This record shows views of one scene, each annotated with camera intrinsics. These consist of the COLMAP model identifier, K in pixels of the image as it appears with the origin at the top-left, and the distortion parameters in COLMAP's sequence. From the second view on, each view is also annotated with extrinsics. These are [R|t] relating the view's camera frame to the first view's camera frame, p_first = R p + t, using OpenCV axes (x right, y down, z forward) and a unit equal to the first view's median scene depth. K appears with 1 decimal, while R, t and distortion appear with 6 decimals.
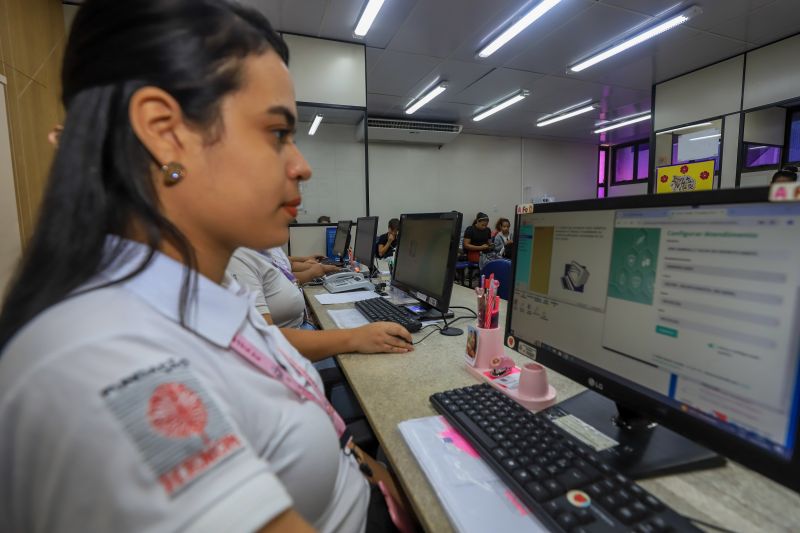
lens RADIAL K [[378.7, 0, 400.0], [0, 378.7, 266.5], [0, 0, 1]] dist [-0.055815, 0.020379]
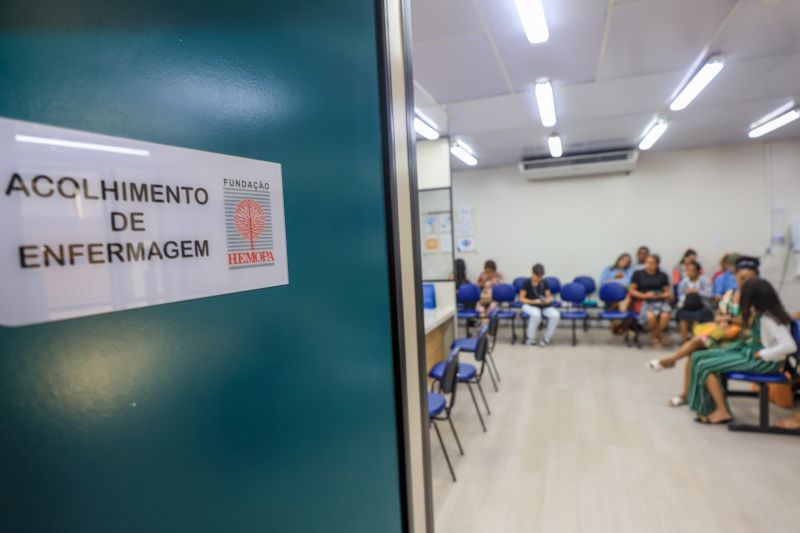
lens RADIAL K [[464.2, 0, 401.6], [0, 464.2, 264.3], [0, 0, 1]] dist [-0.003477, 0.003040]
pose [[0.768637, 0.014341, -0.639525, 0.435294], [-0.039699, 0.998891, -0.025313, -0.068828], [0.638452, 0.044845, 0.768354, -0.153896]]
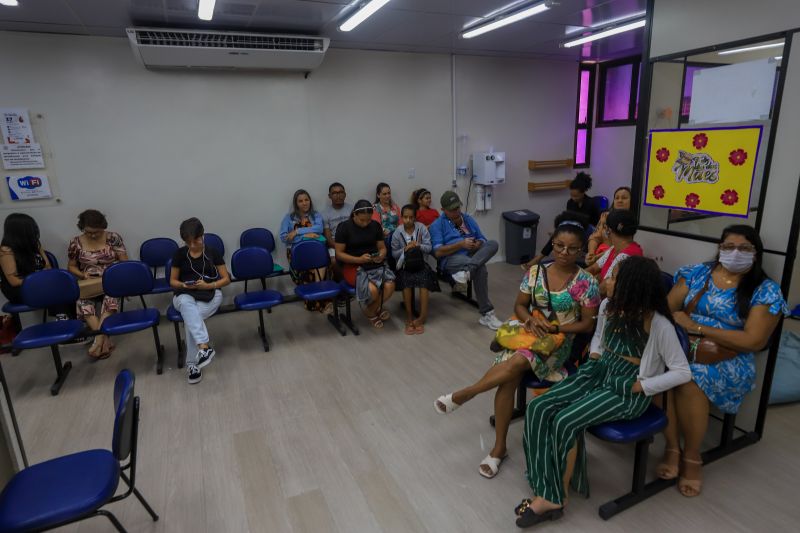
lens RADIAL K [[464.2, 0, 401.6], [0, 464.2, 264.3], [0, 0, 1]] dist [-0.003477, 0.003040]
pose [[0.996432, -0.036292, 0.076204, 0.209865], [0.025668, 0.990371, 0.136039, -0.132313], [-0.080408, -0.133597, 0.987768, 0.258764]]
